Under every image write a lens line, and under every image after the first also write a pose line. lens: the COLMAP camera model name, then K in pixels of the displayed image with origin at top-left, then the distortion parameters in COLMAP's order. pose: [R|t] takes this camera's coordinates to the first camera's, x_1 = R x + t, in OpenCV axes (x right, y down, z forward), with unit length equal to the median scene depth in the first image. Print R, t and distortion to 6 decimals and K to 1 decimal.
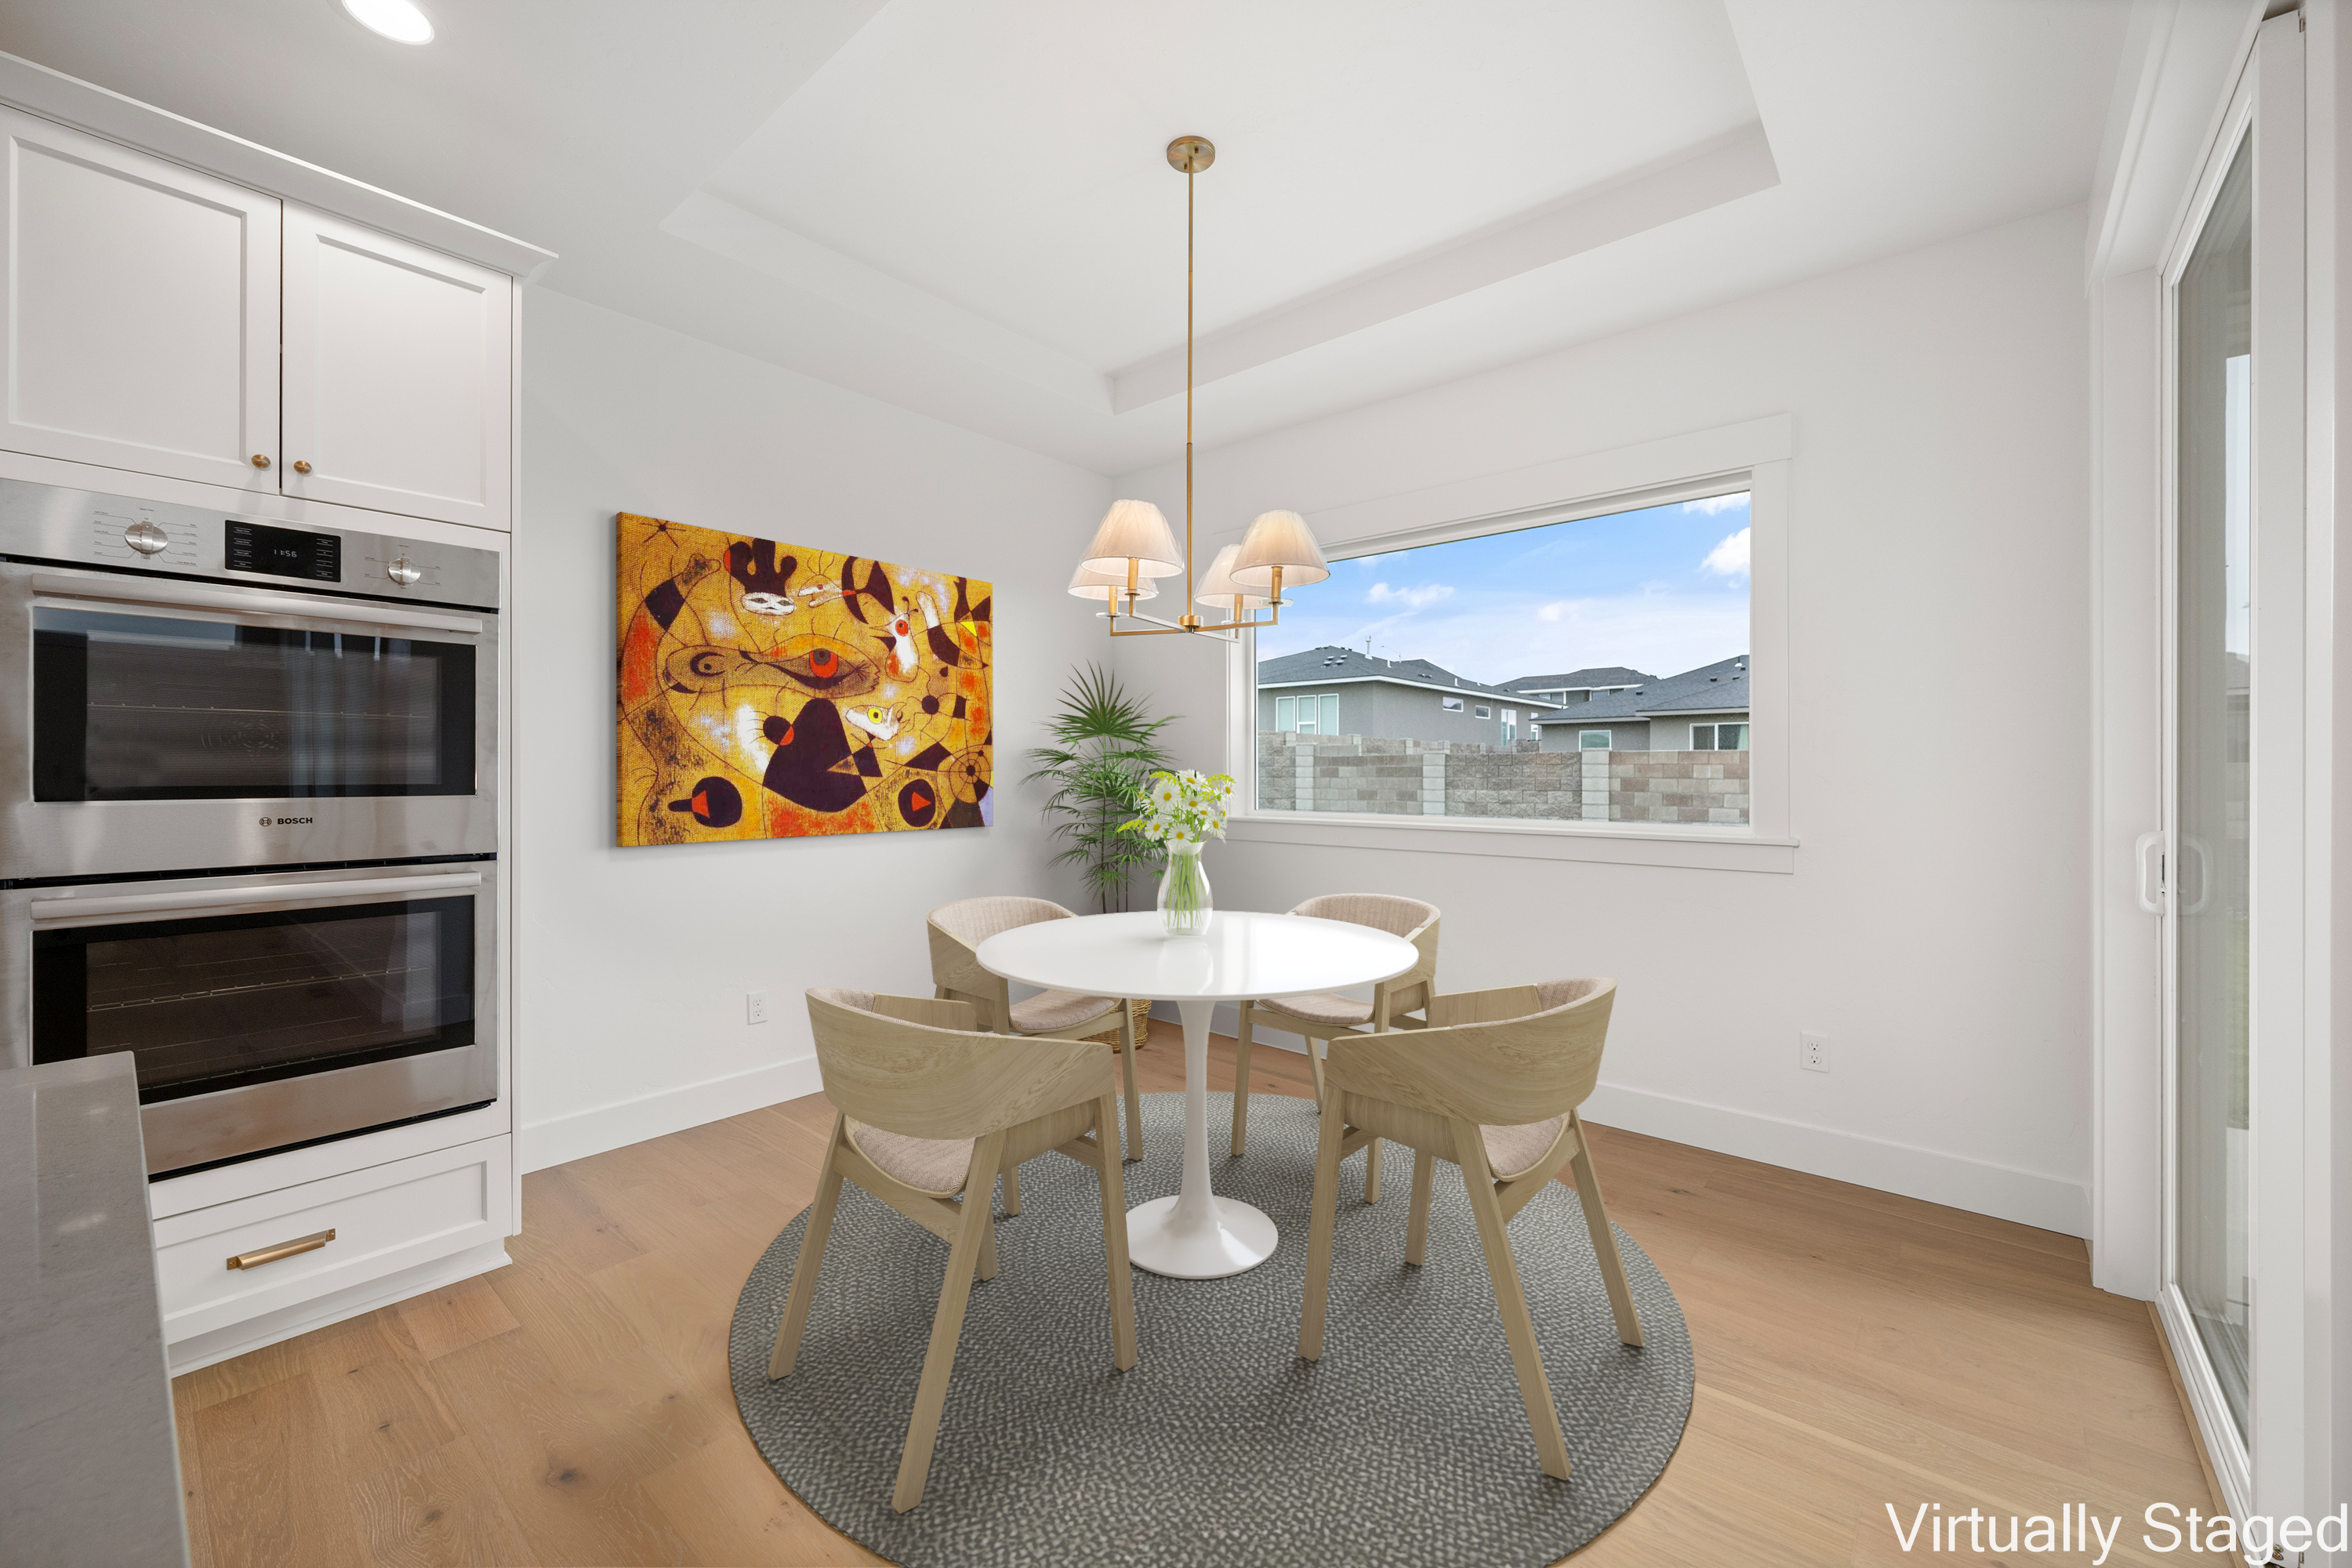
lens RADIAL K [[923.8, 0, 1171.2], [0, 923.8, 764.6], [0, 0, 1]] dist [-0.001993, -0.000152]
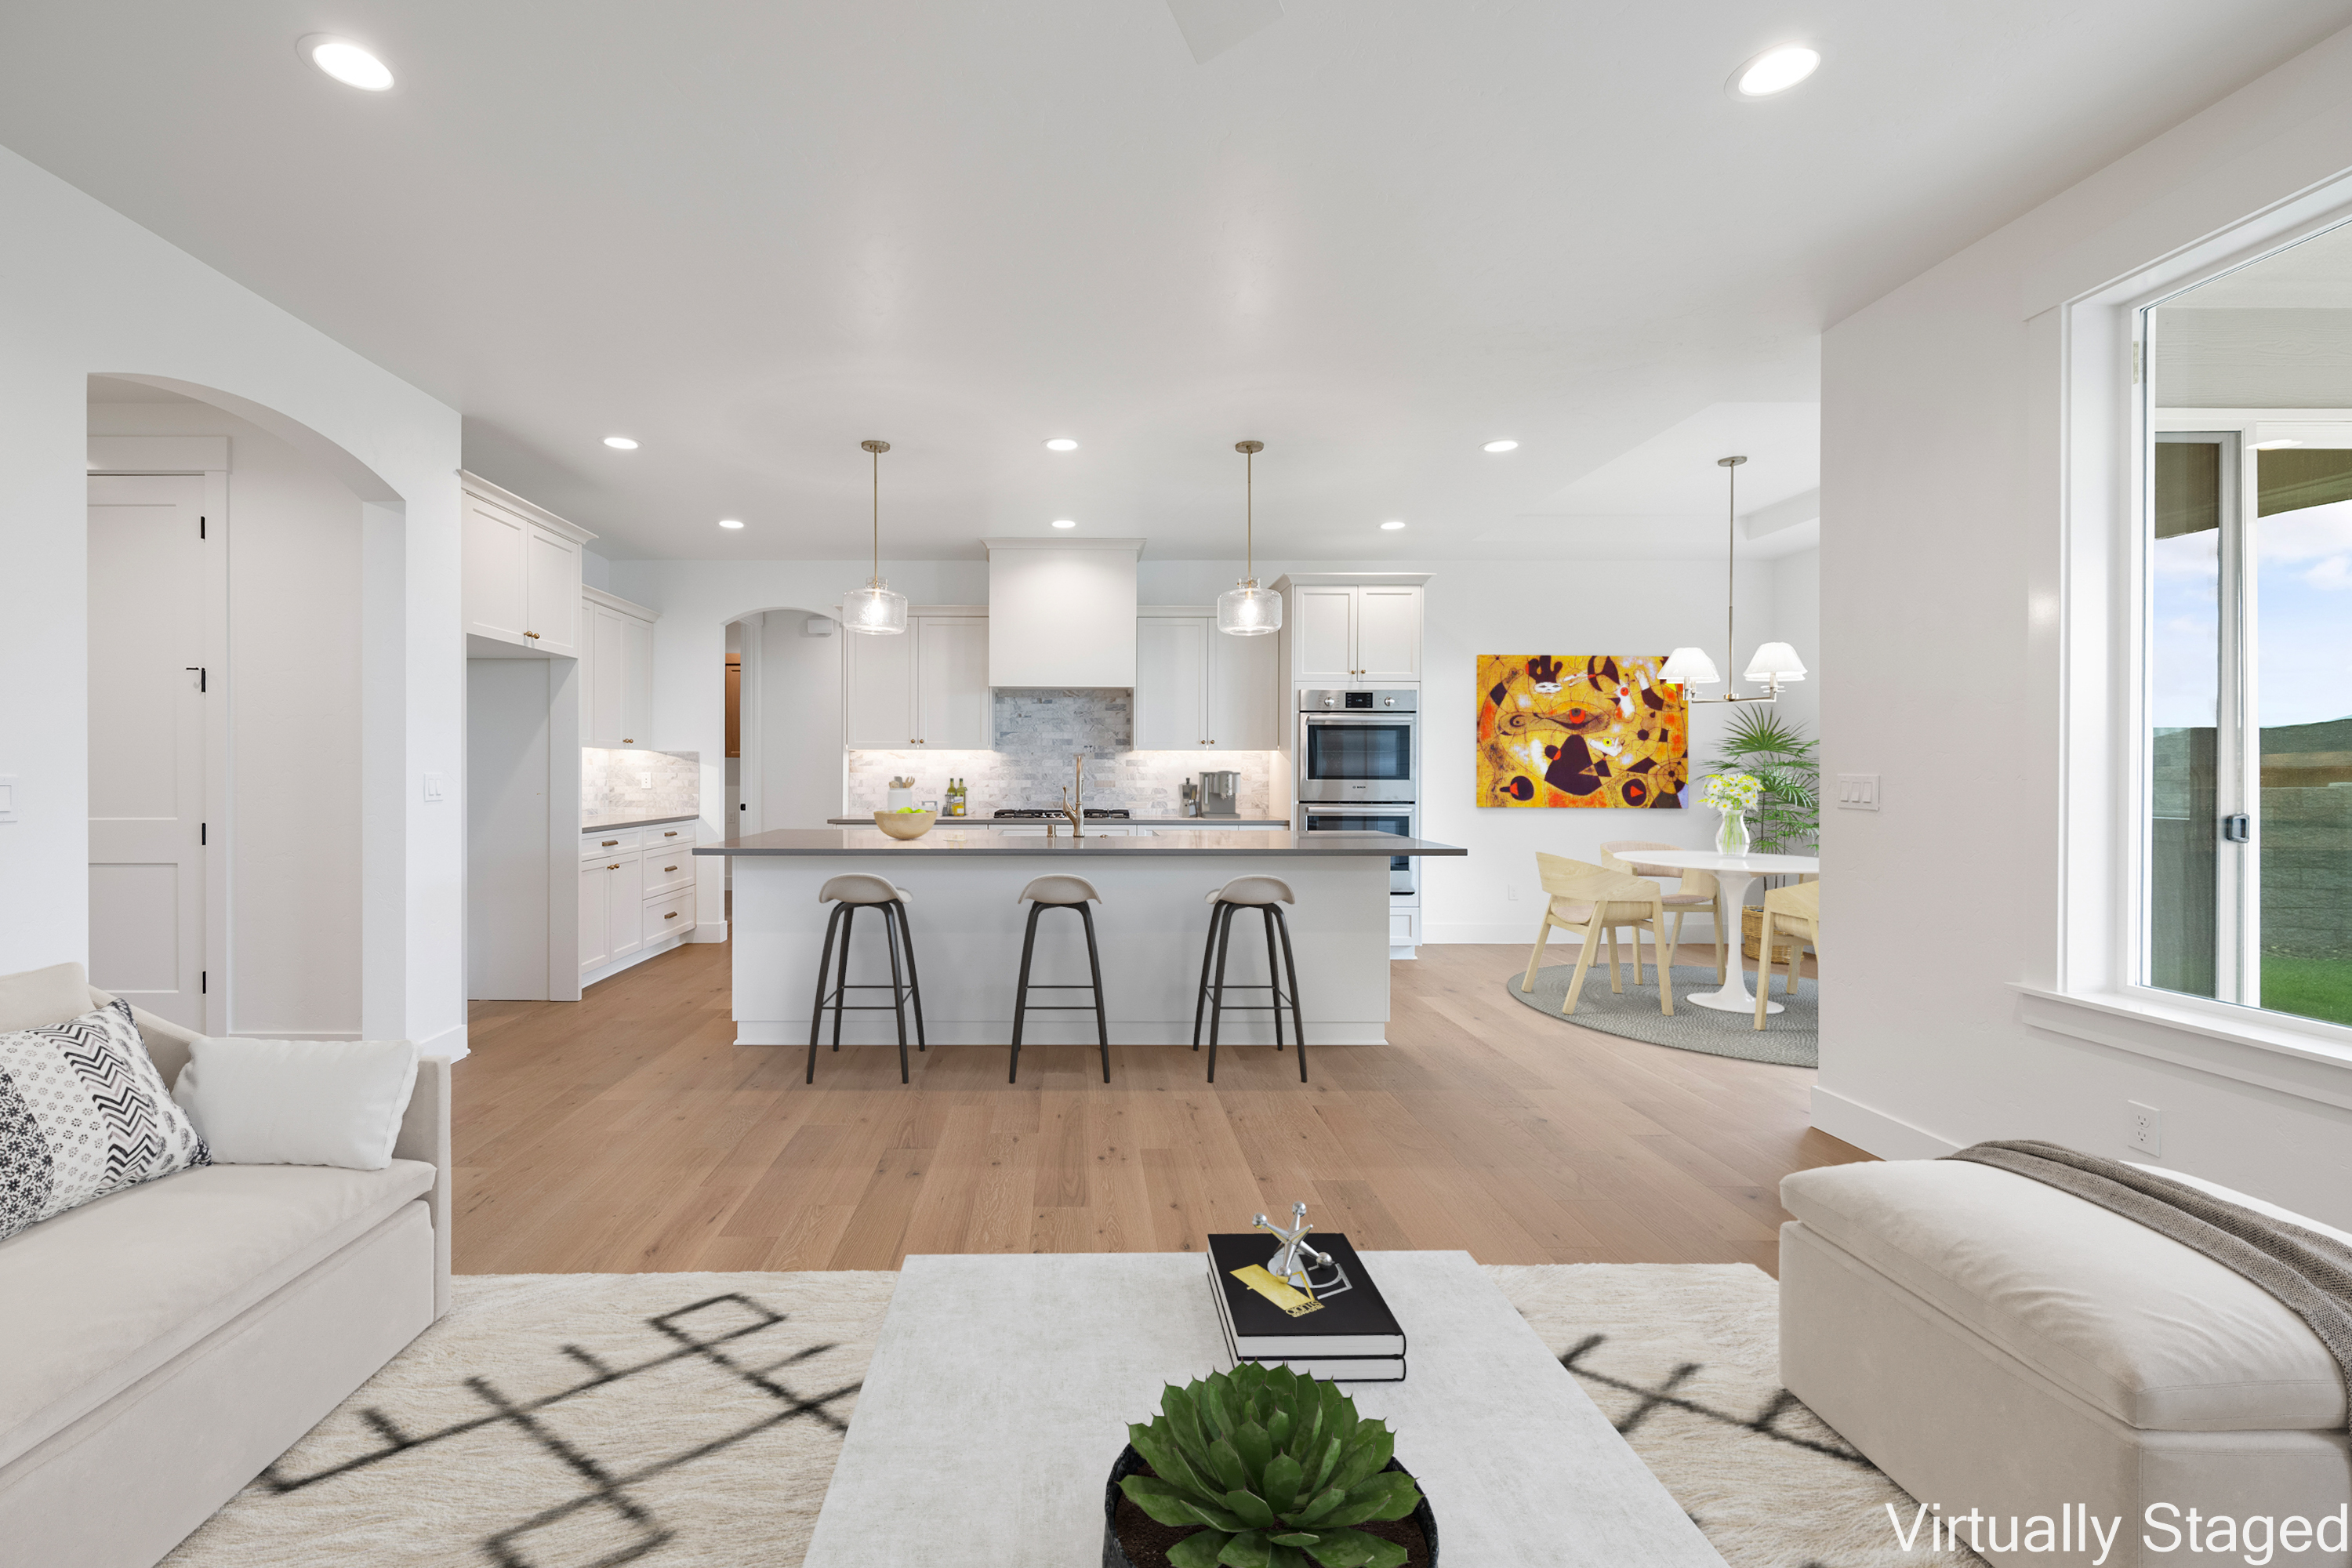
lens RADIAL K [[923.8, 0, 1171.2], [0, 923.8, 764.6], [0, 0, 1]] dist [-0.001993, -0.000152]
pose [[0.467902, 0.000358, -0.883780, 0.857311], [-0.000025, 1.000000, 0.000391, -0.011065], [0.883780, -0.000161, 0.467902, -0.578063]]
